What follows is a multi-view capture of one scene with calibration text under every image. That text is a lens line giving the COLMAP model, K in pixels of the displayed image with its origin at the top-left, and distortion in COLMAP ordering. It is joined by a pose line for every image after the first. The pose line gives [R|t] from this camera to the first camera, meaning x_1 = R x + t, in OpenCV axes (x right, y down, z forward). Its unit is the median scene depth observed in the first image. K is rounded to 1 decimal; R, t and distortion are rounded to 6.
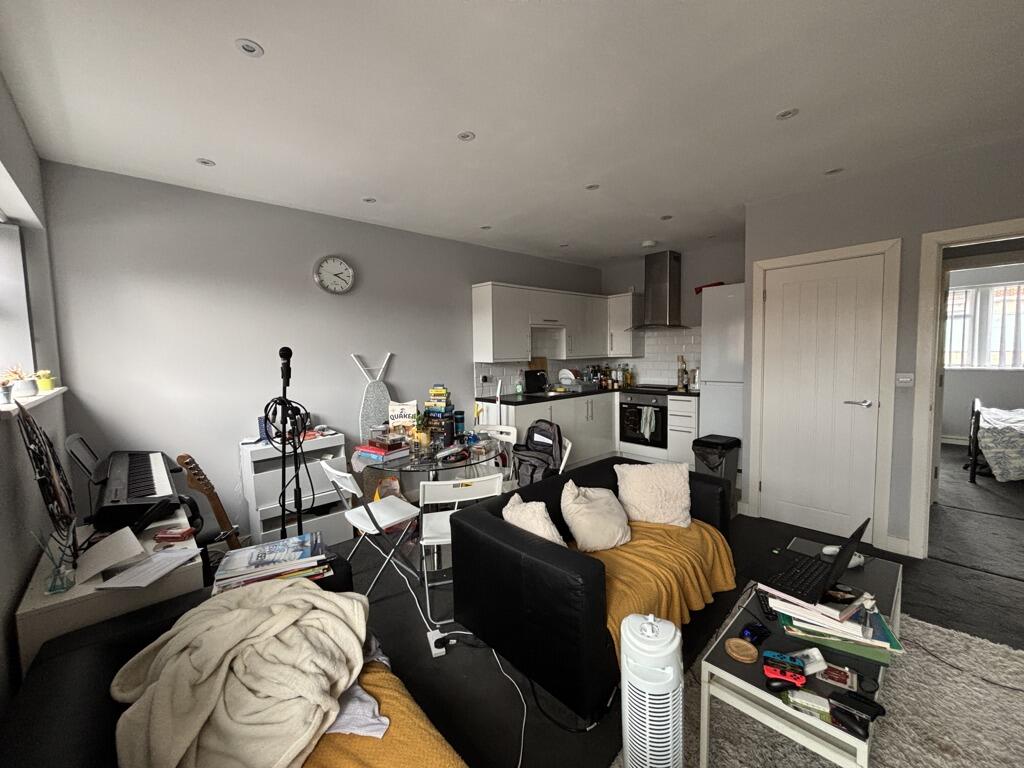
lens RADIAL K [[410.6, 0, 491.2], [0, 410.6, 385.0], [0, 0, 1]] dist [-0.001324, 0.000303]
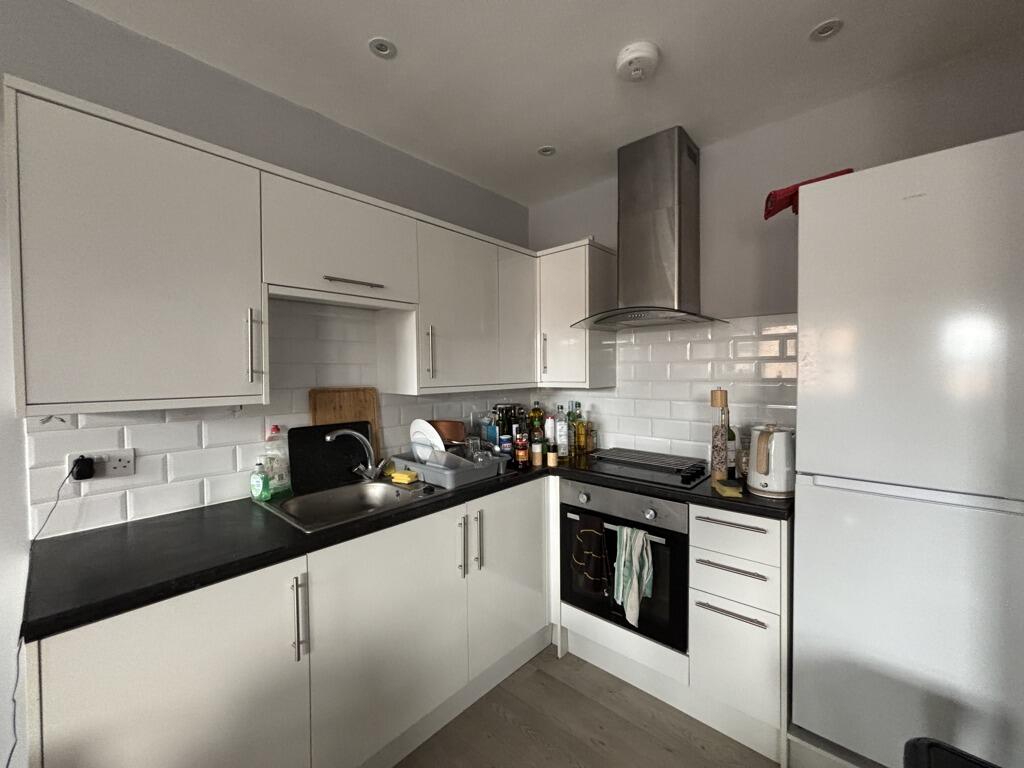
lens RADIAL K [[410.6, 0, 509.9], [0, 410.6, 382.3], [0, 0, 1]] dist [-0.001324, 0.000303]
pose [[0.989748, 0.010955, 0.142406, 0.207120], [-0.002729, 0.998323, -0.057826, -0.051550], [-0.142800, 0.056845, 0.988118, 0.608830]]
